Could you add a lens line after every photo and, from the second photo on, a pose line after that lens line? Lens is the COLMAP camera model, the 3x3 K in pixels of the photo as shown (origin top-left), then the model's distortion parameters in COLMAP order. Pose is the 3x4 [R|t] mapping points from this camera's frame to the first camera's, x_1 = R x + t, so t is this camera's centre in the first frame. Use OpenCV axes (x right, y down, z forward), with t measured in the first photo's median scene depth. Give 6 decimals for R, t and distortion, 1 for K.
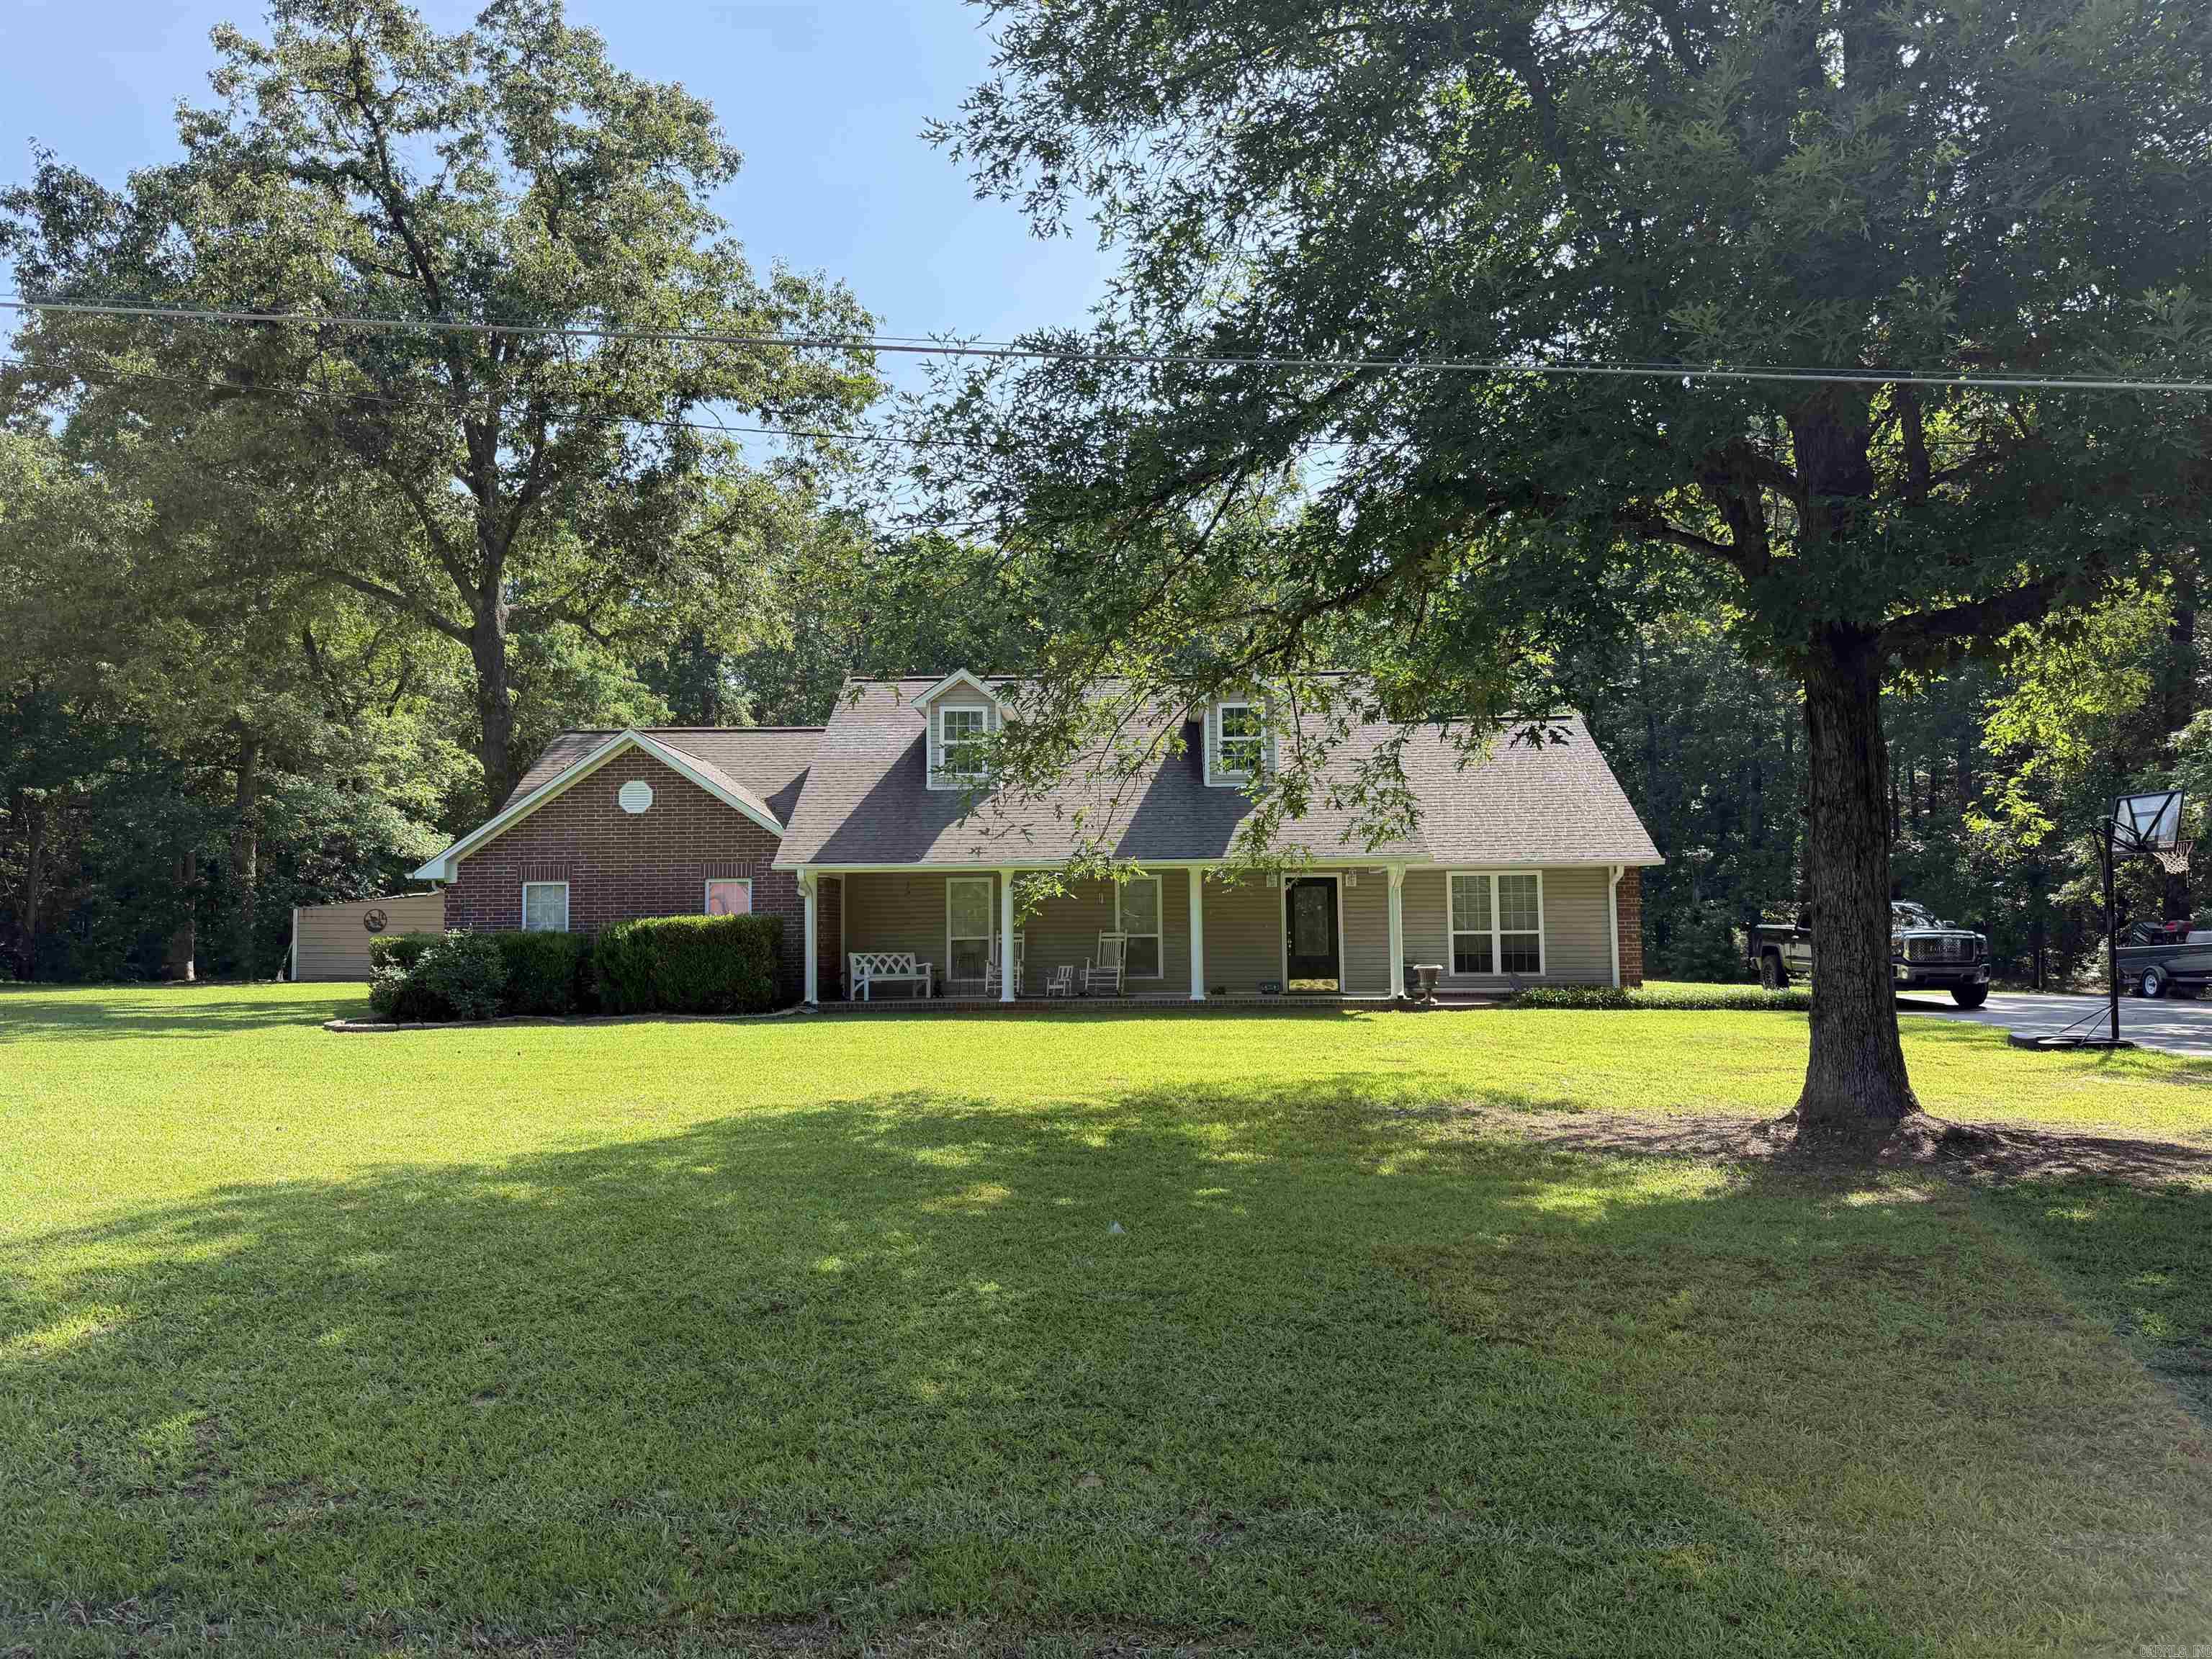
lens RADIAL K [[1548.1, 0, 1106.5], [0, 1548.1, 812.3], [0, 0, 1]] dist [0.055773, -0.075969]
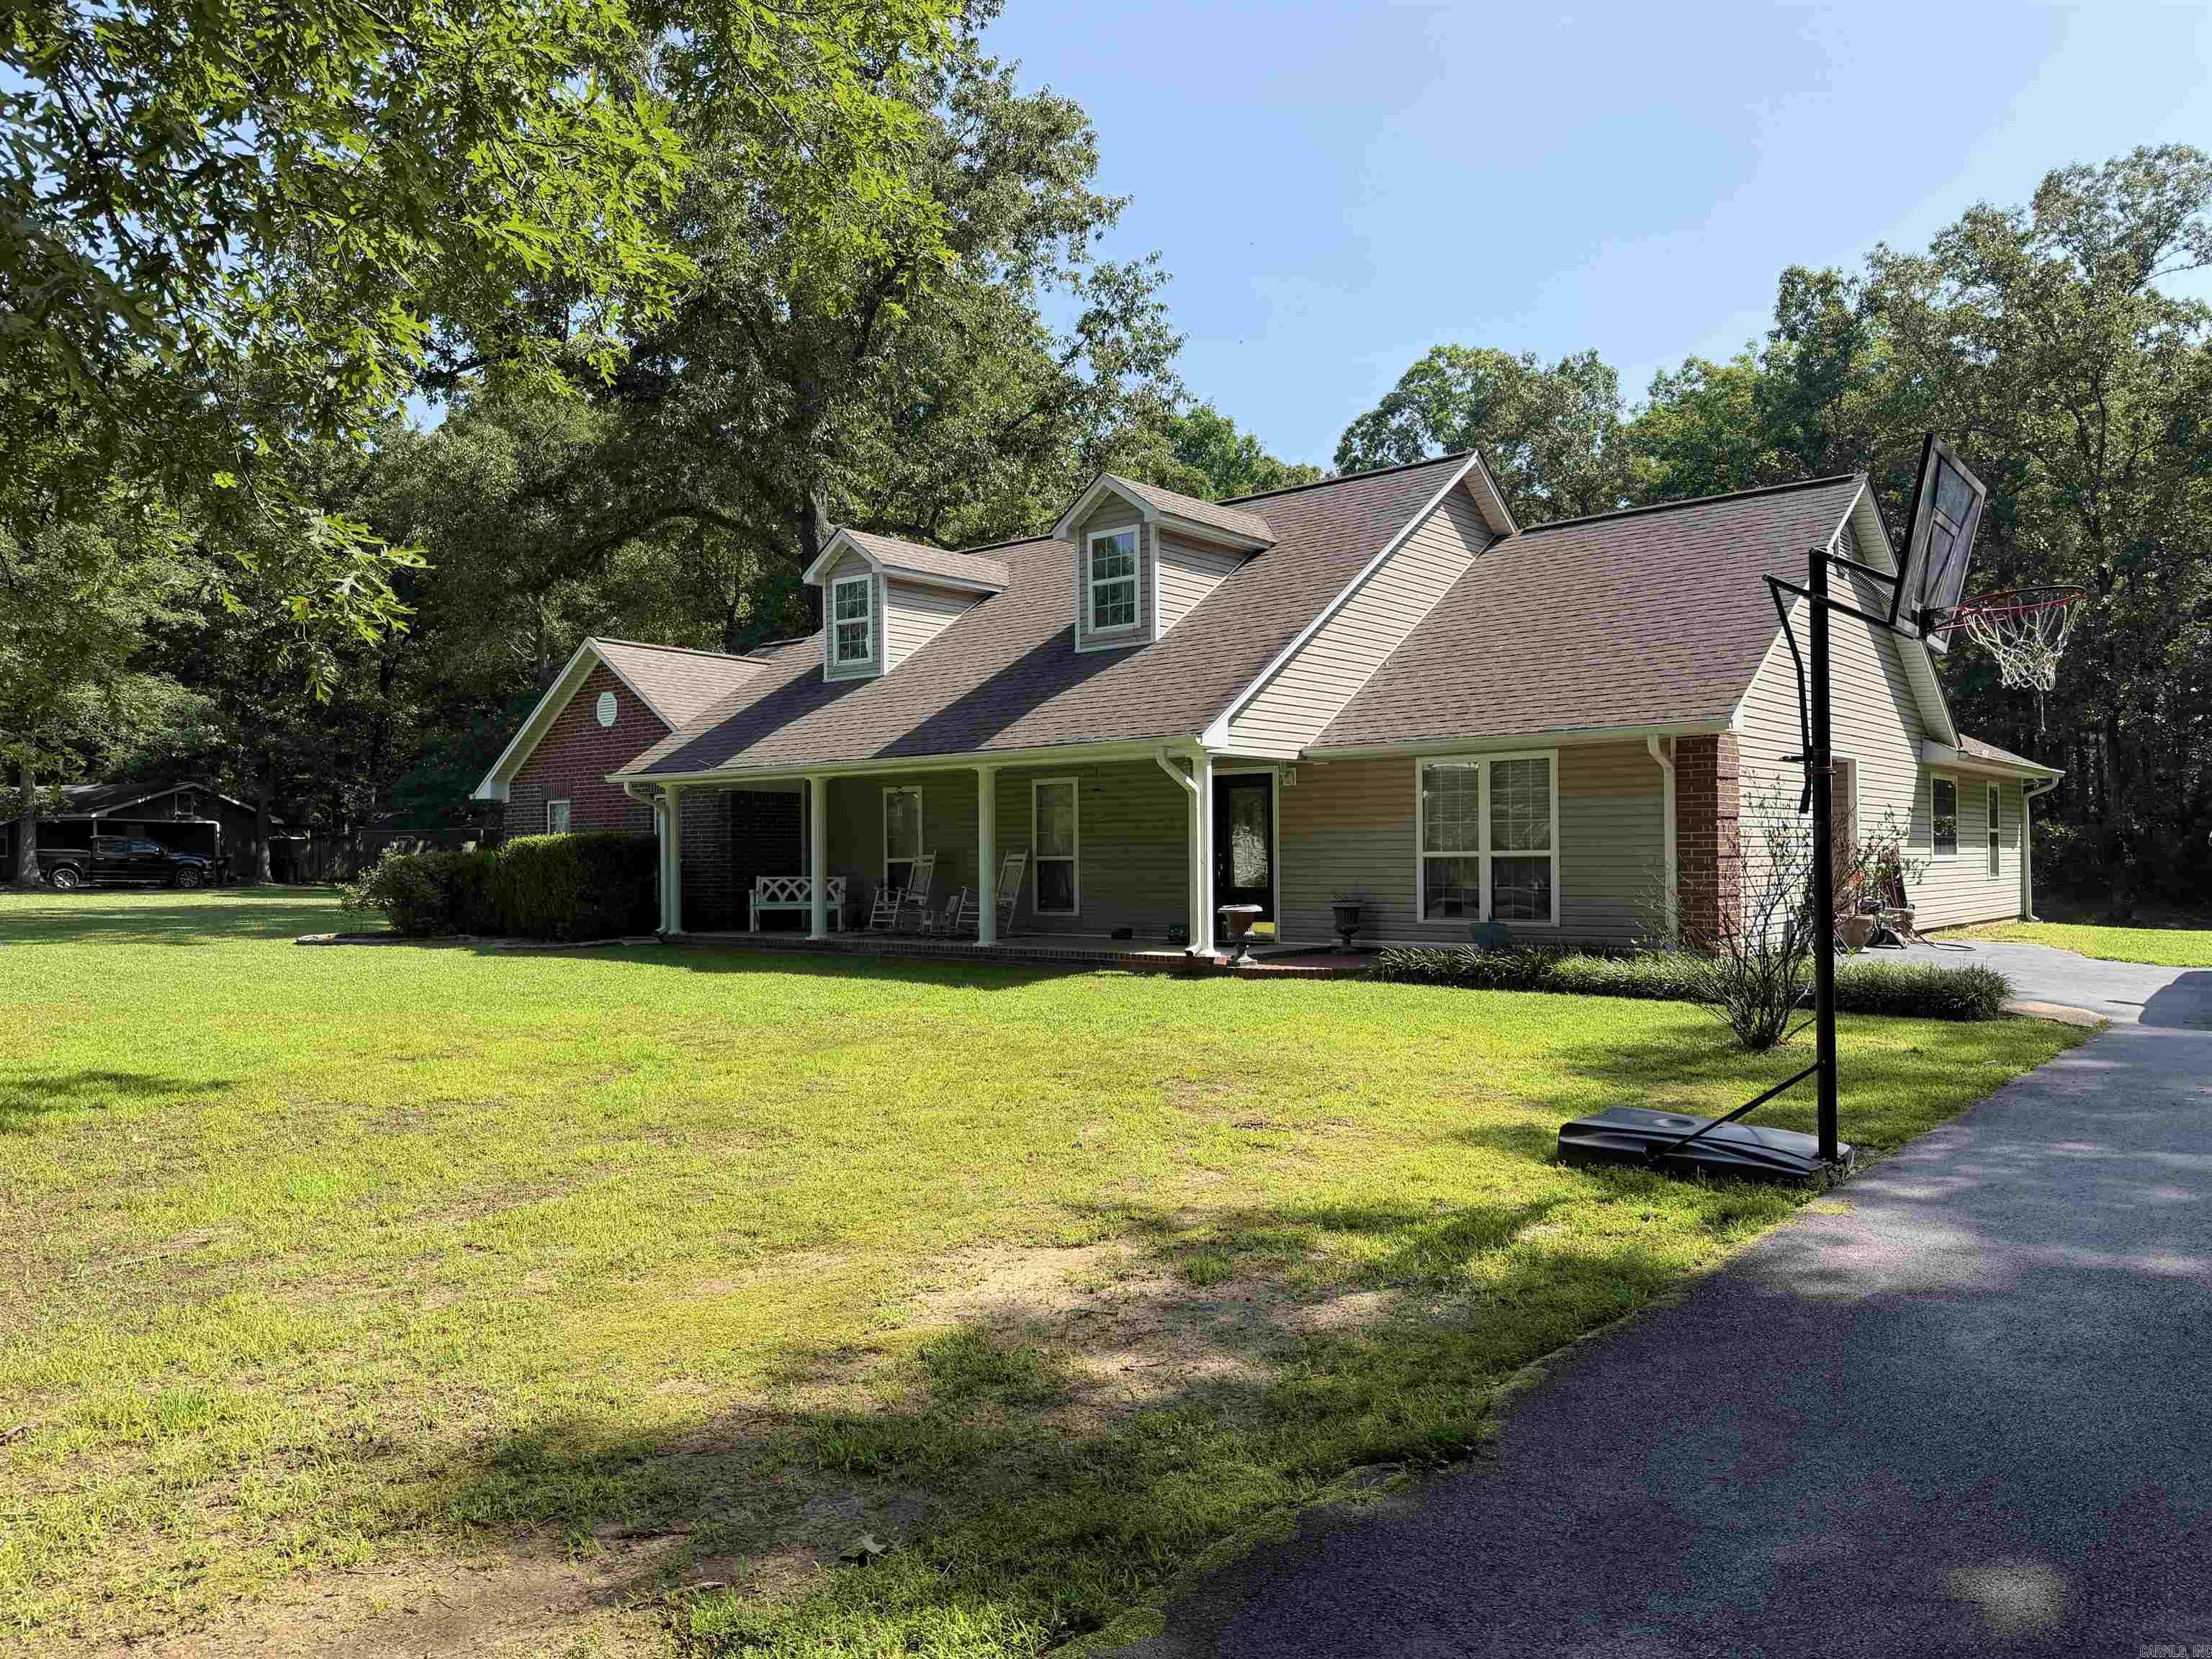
lens RADIAL K [[1548.1, 0, 1183.6], [0, 1548.1, 828.6], [0, 0, 1]] dist [0.055773, -0.075969]
pose [[0.796535, -0.010036, -0.604509, 0.697626], [0.038266, 0.998694, 0.033841, 0.055647], [0.603380, -0.050087, 0.795879, 0.581556]]
